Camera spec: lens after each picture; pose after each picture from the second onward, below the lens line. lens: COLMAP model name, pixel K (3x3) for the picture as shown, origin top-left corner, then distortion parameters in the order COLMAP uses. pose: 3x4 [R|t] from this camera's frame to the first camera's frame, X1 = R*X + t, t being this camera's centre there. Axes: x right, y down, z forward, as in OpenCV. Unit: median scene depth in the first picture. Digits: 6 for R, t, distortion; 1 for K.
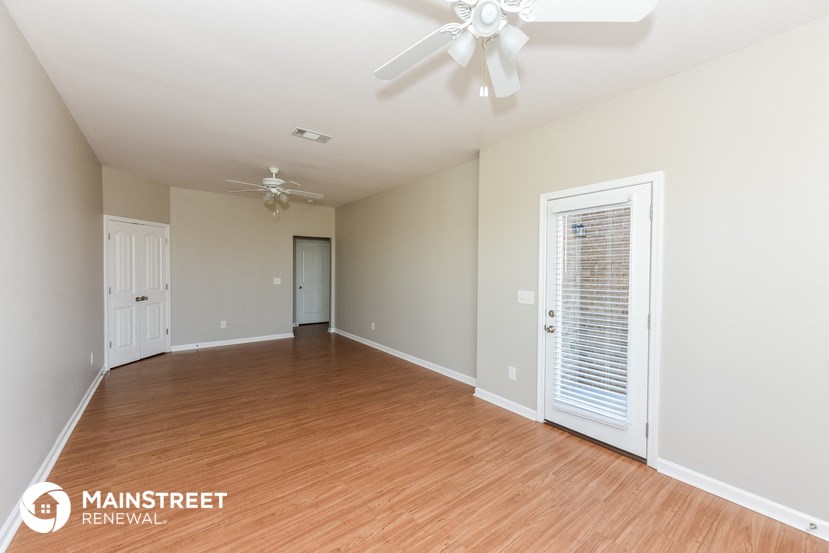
lens RADIAL K [[331.9, 0, 408.9], [0, 331.9, 274.5], [0, 0, 1]] dist [0.000566, 0.000008]
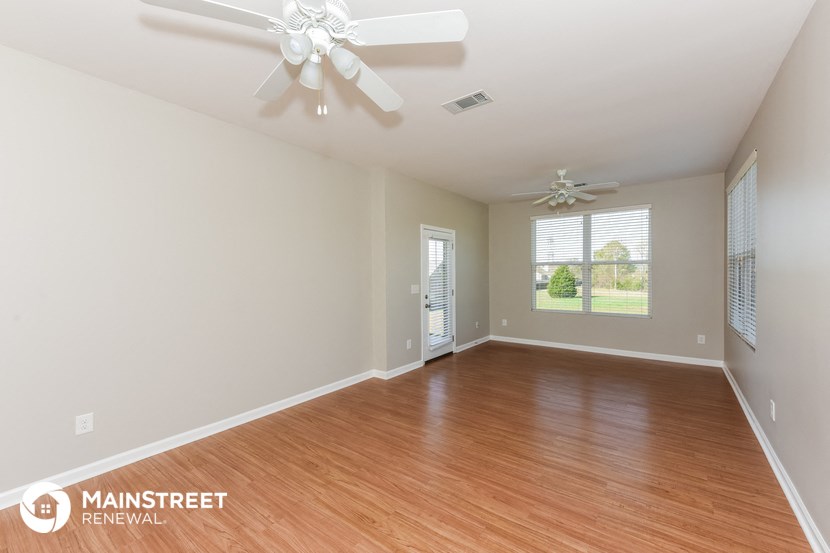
lens RADIAL K [[332.3, 0, 409.4], [0, 332.3, 274.5], [0, 0, 1]] dist [0.000566, 0.000008]
pose [[-0.278935, -0.006378, 0.960289, -1.143685], [0.011125, 0.999889, 0.009873, -0.013707], [-0.960246, 0.013437, -0.278833, 1.522760]]
